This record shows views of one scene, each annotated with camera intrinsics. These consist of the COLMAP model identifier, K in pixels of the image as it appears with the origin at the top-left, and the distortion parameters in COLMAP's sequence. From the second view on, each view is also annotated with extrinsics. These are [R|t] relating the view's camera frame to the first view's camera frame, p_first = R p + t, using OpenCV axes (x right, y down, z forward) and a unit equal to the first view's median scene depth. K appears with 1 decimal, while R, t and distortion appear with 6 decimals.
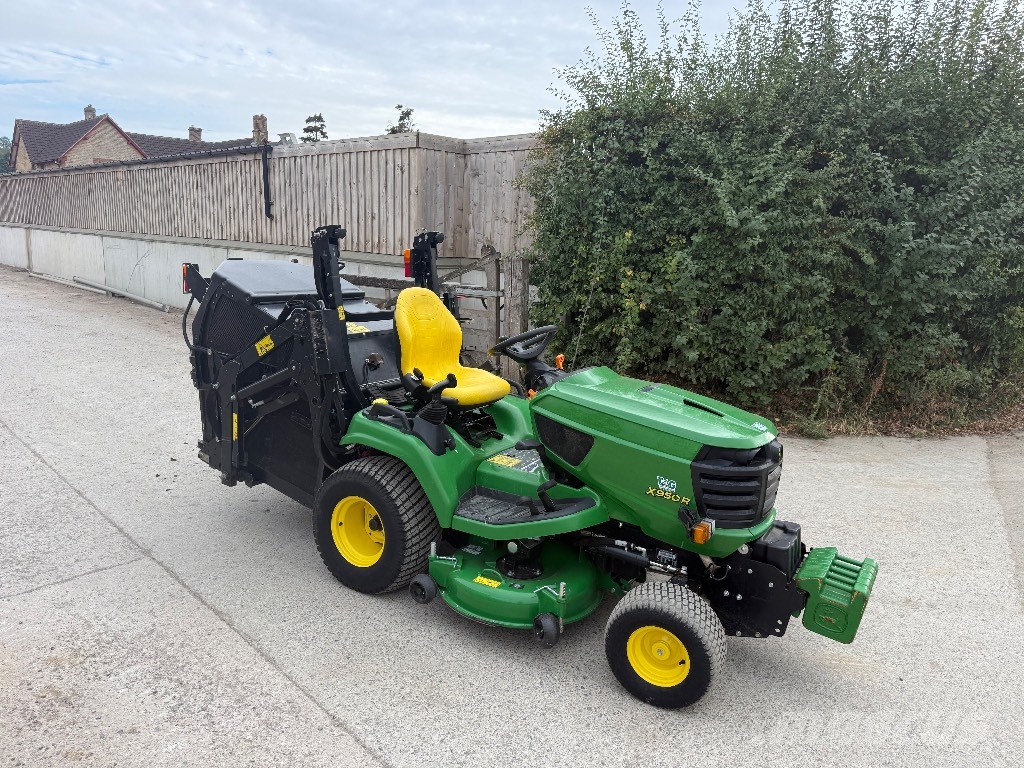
lens RADIAL K [[723.0, 0, 512.6], [0, 723.0, 381.6], [0, 0, 1]] dist [0.047092, -0.058831]
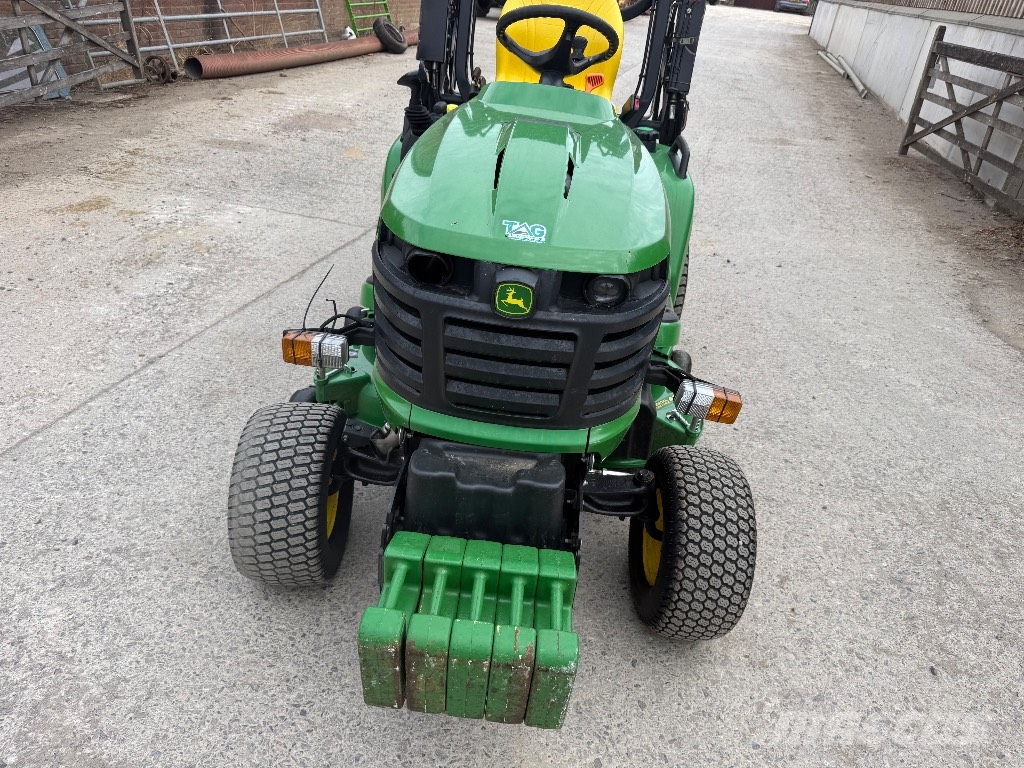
lens RADIAL K [[723.0, 0, 513.5], [0, 723.0, 378.5], [0, 0, 1]] dist [0.047092, -0.058831]
pose [[0.475705, 0.442407, -0.760251, 0.340302], [-0.252493, 0.896615, 0.363770, -0.008023], [0.842587, 0.018911, 0.538229, 0.365140]]
